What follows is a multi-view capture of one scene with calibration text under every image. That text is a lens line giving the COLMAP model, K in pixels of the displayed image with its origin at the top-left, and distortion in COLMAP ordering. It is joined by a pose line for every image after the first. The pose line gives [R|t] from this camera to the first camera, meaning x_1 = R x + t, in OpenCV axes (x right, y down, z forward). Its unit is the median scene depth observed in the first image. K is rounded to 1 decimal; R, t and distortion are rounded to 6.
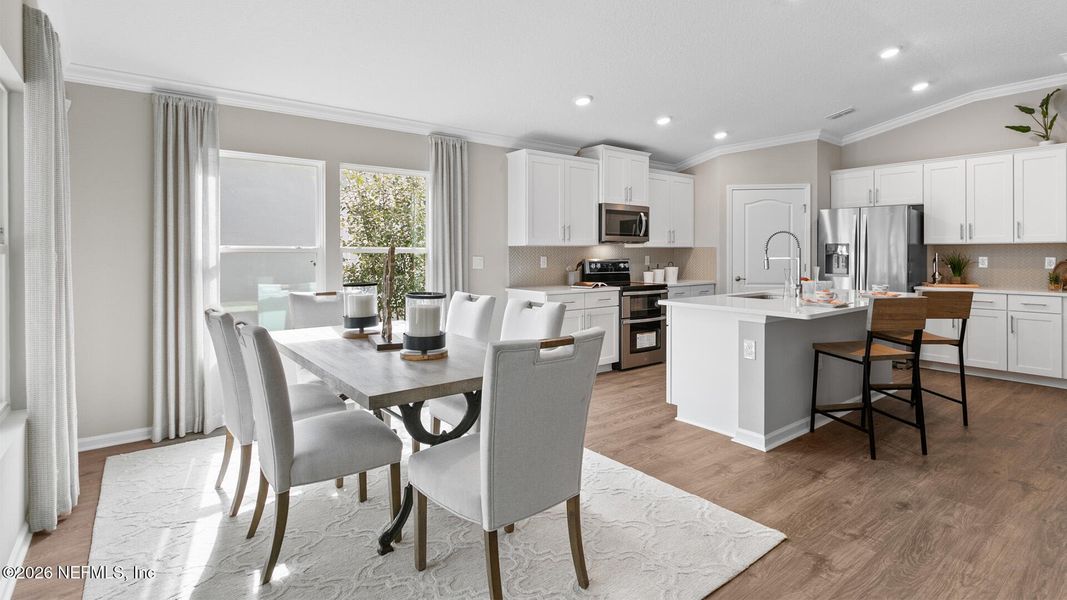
lens RADIAL K [[522.4, 0, 539.9], [0, 522.4, 254.5], [0, 0, 1]] dist [0.002139, 0.000127]
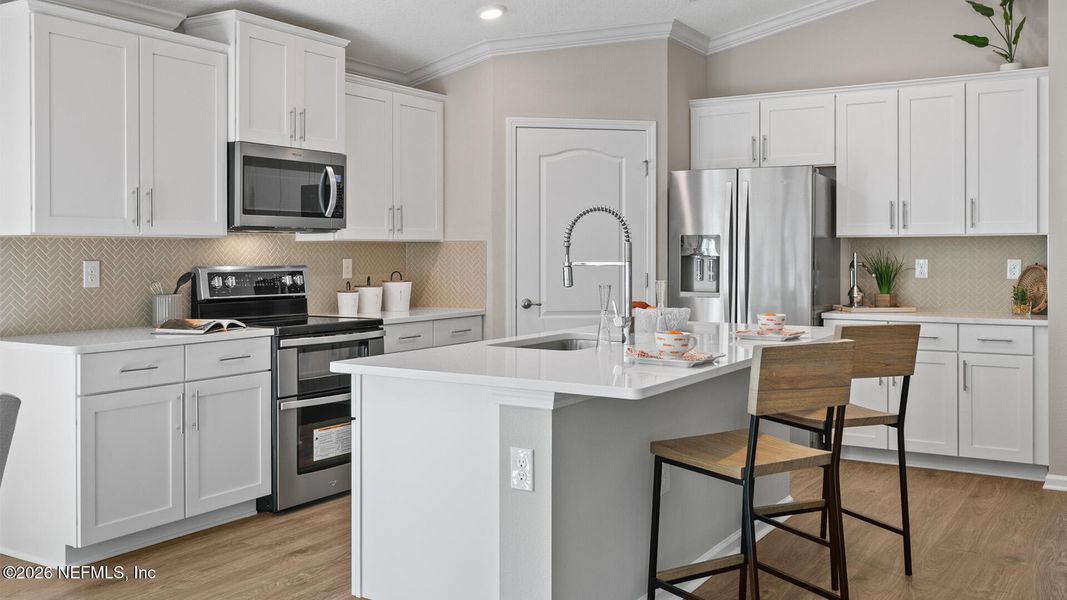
lens RADIAL K [[968.1, 0, 534.6], [0, 968.1, 261.4], [0, 0, 1]] dist [-0.013962, 0.001550]
pose [[0.942068, -0.003740, 0.335400, 0.084904], [0.001888, 0.999981, 0.005846, -0.000181], [-0.335415, -0.004874, 0.942058, 0.137430]]
